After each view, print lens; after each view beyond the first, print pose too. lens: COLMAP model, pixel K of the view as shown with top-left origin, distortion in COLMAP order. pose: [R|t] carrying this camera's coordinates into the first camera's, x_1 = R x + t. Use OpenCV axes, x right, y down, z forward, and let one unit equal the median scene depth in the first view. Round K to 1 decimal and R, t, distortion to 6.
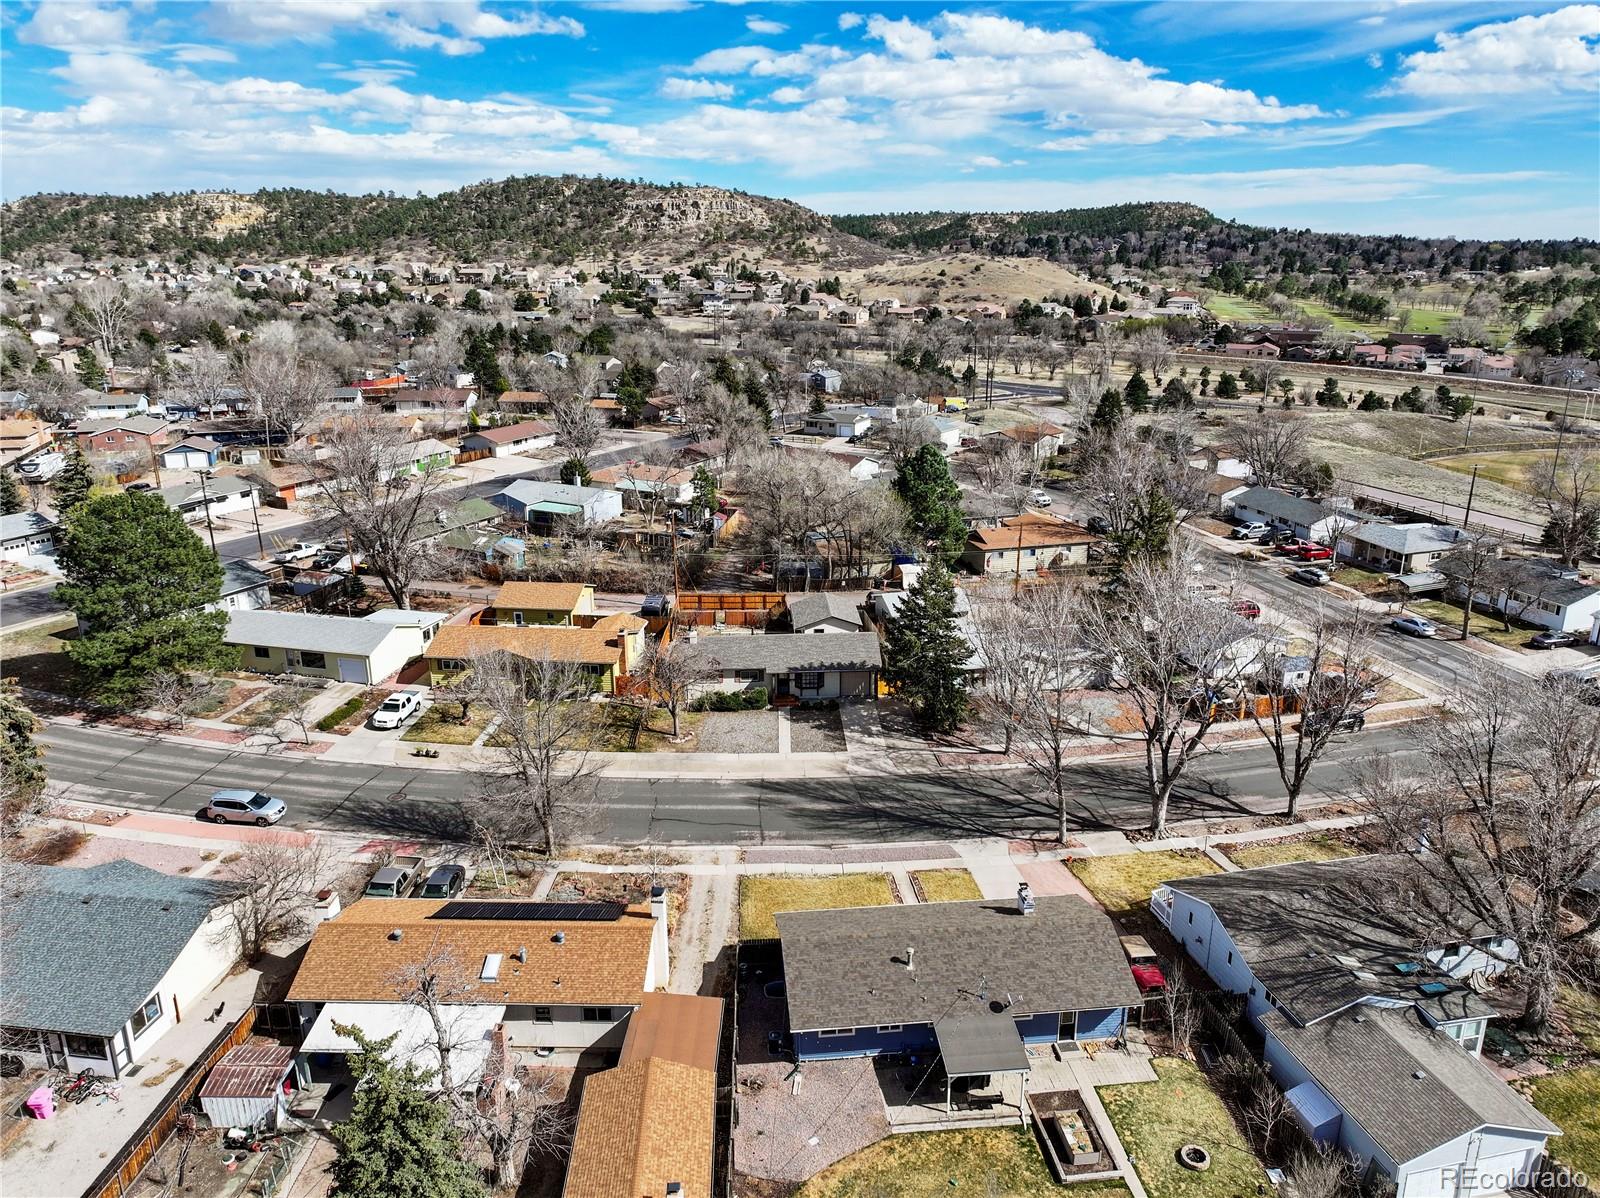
lens RADIAL K [[1119.7, 0, 803.7], [0, 1119.7, 596.4], [0, 0, 1]] dist [0.000564, 0.009181]
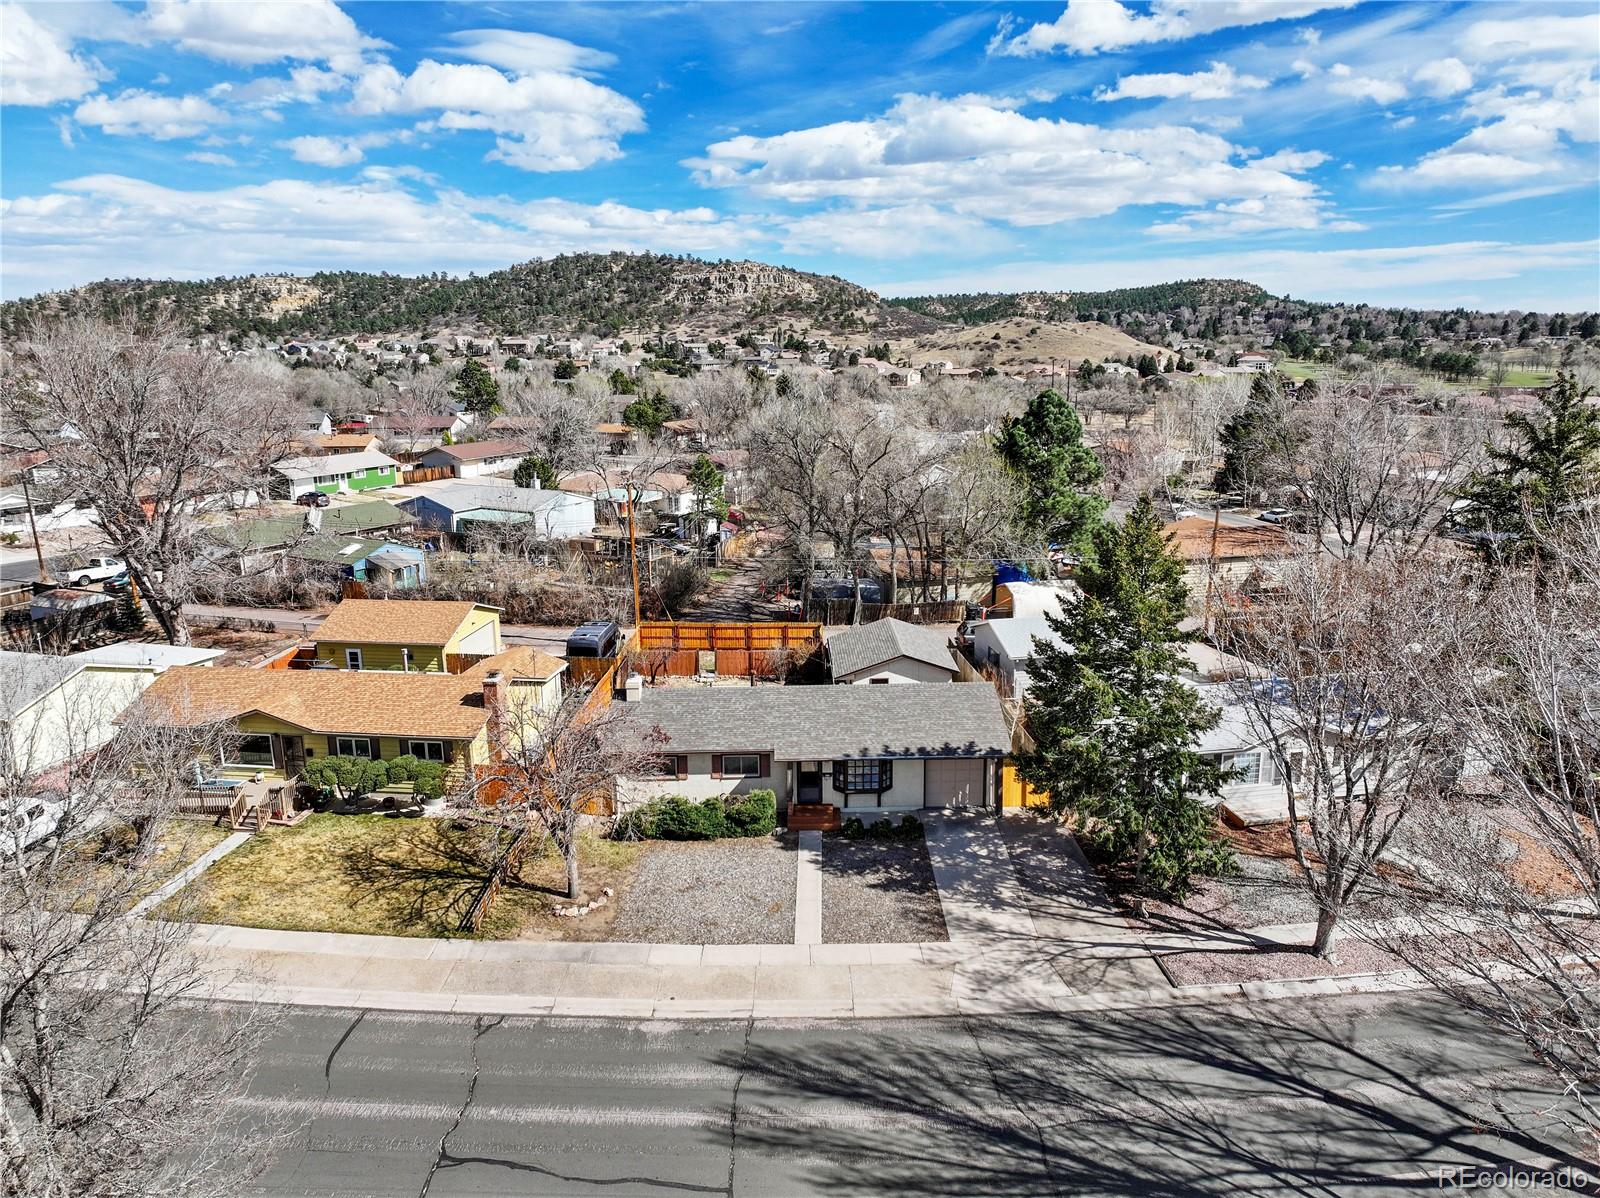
lens RADIAL K [[1119.7, 0, 803.7], [0, 1119.7, 596.4], [0, 0, 1]] dist [0.000564, 0.009181]
pose [[0.999066, 0.000297, -0.043208, 0.000381], [-0.003419, 0.997384, -0.072203, 0.019863], [0.043073, 0.072284, 0.996454, 0.314739]]
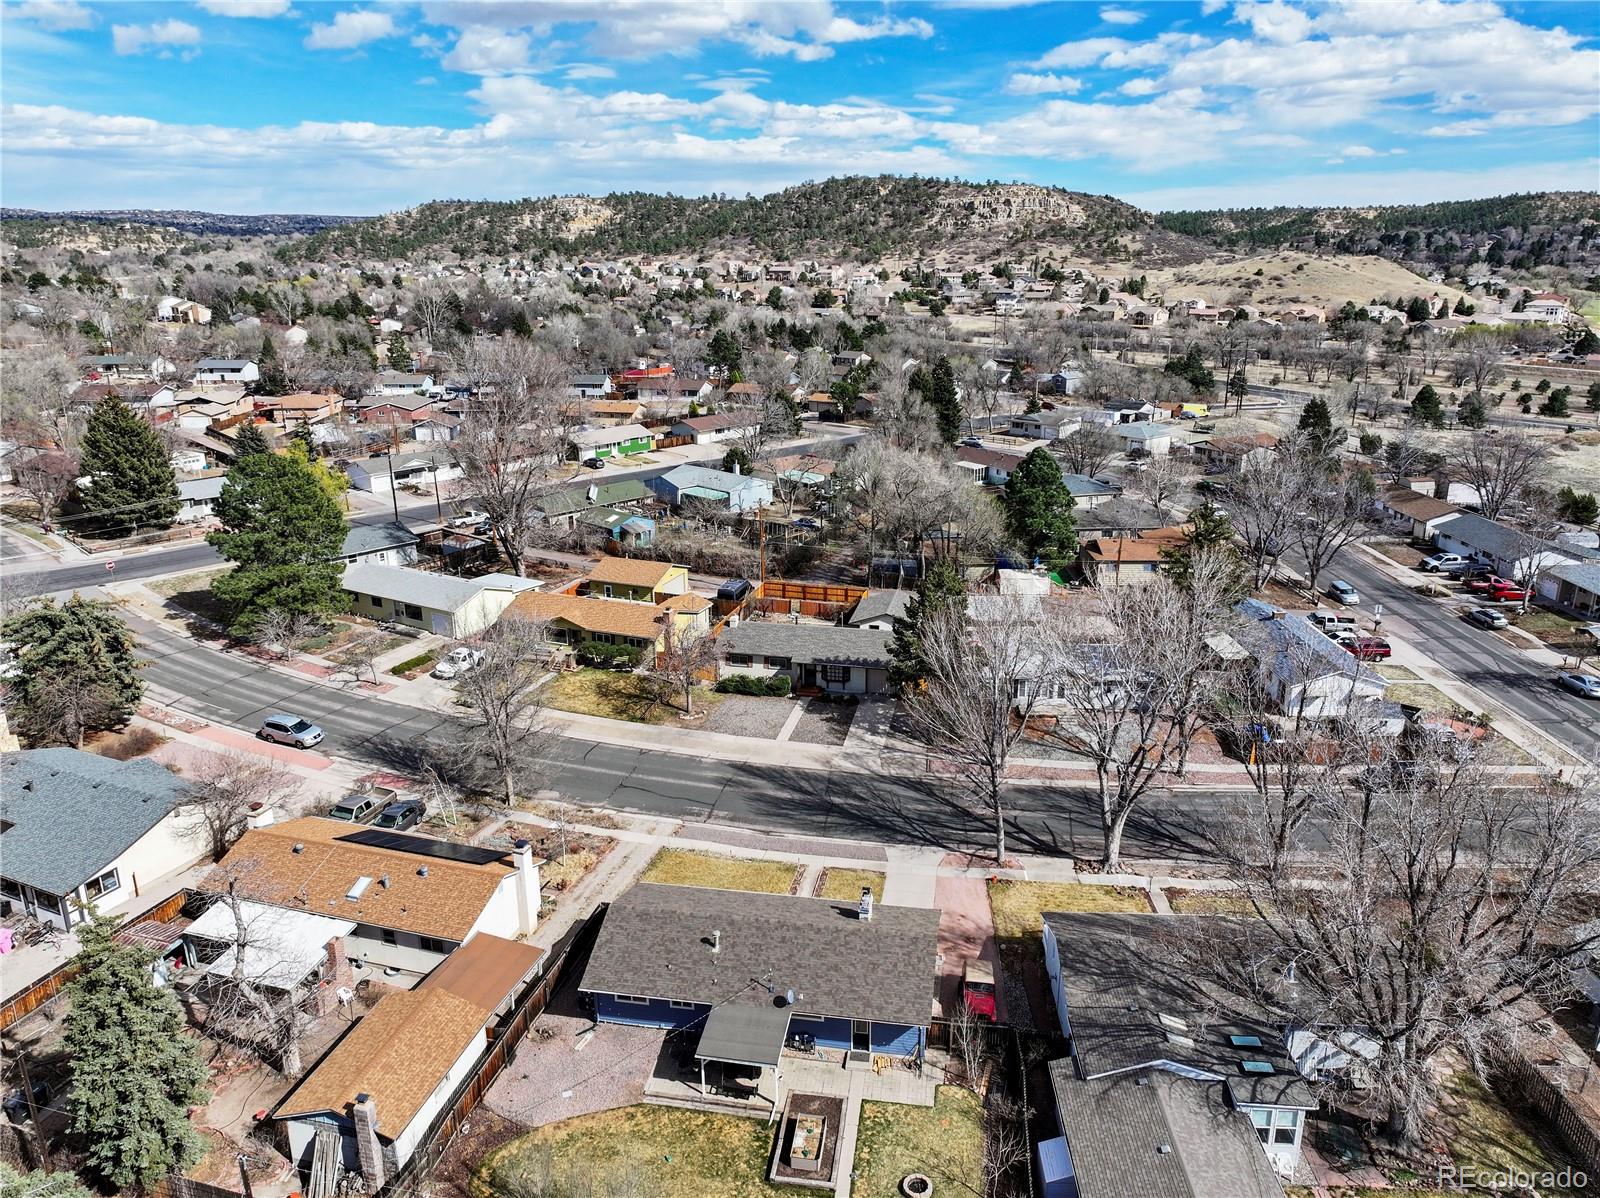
lens RADIAL K [[1119.7, 0, 803.7], [0, 1119.7, 596.4], [0, 0, 1]] dist [0.000564, 0.009181]
pose [[0.961868, 0.080144, -0.261508, 0.147393], [-0.079860, 0.996737, 0.011731, -0.002243], [0.261595, 0.009601, 0.965130, 0.013877]]
